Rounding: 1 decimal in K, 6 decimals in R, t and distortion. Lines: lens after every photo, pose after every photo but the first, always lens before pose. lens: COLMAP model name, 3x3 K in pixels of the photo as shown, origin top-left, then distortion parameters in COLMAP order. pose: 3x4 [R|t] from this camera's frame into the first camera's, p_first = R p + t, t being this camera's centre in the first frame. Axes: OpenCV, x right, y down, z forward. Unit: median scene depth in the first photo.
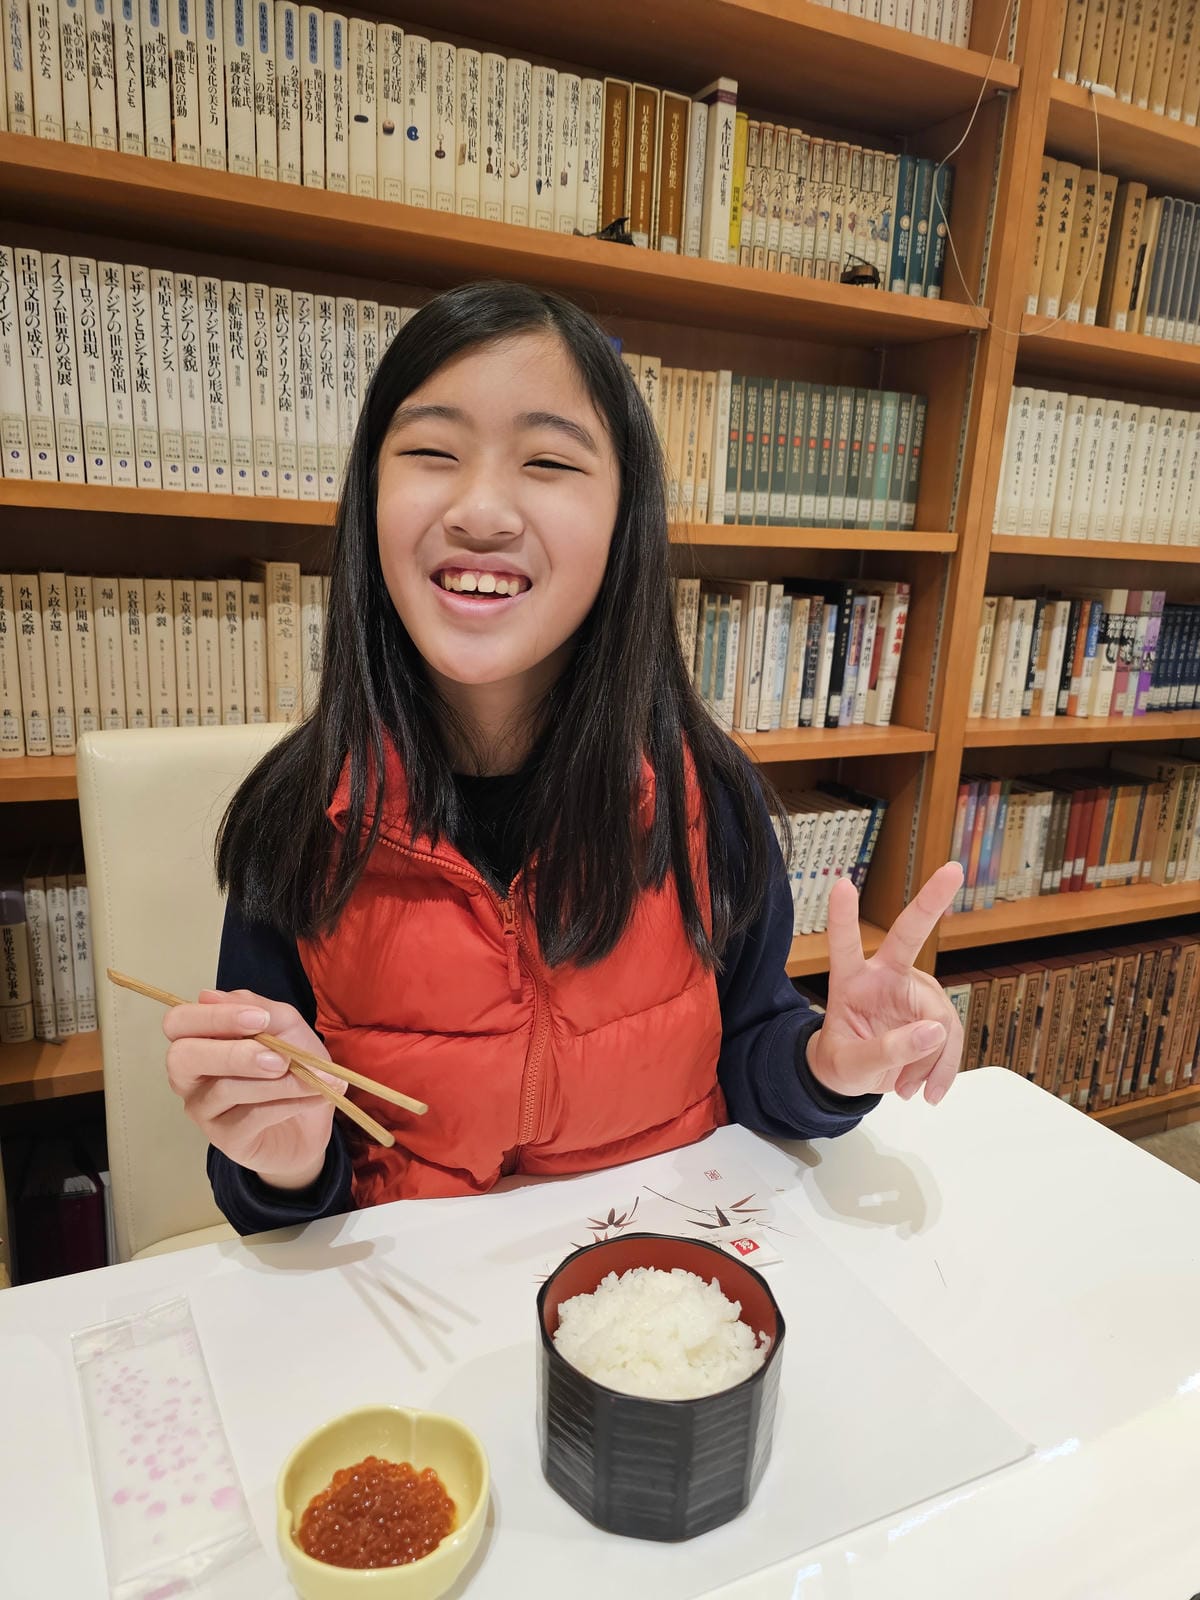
lens RADIAL K [[1095.7, 0, 600.0], [0, 1095.7, 800.0], [0, 0, 1]] dist [0.057064, -0.046240]
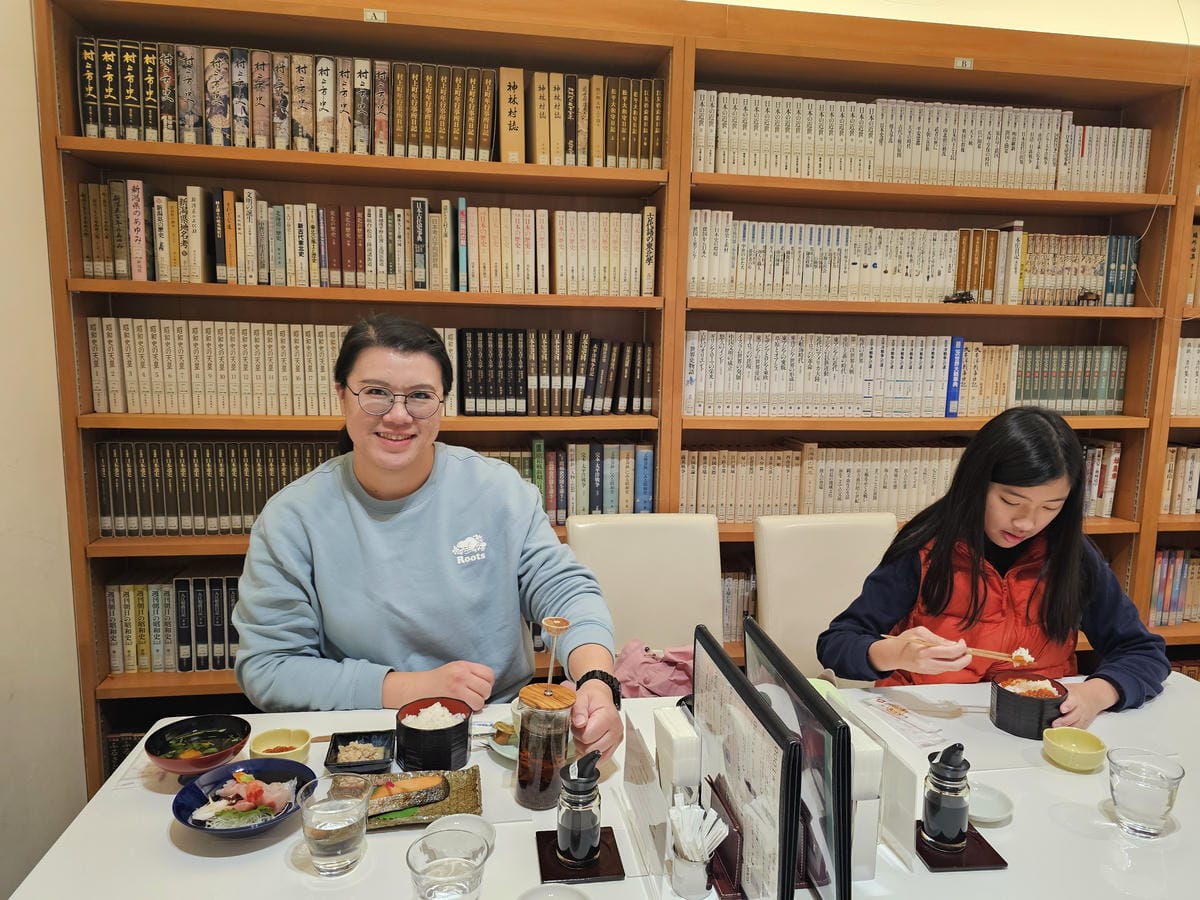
lens RADIAL K [[821.7, 0, 600.0], [0, 821.7, 450.0], [0, 0, 1]] dist [0.057064, -0.046240]
pose [[0.961273, 0.007926, -0.275483, -0.194942], [-0.038371, 0.993700, -0.105303, -0.000299], [0.272913, 0.111795, 0.955521, -0.646349]]
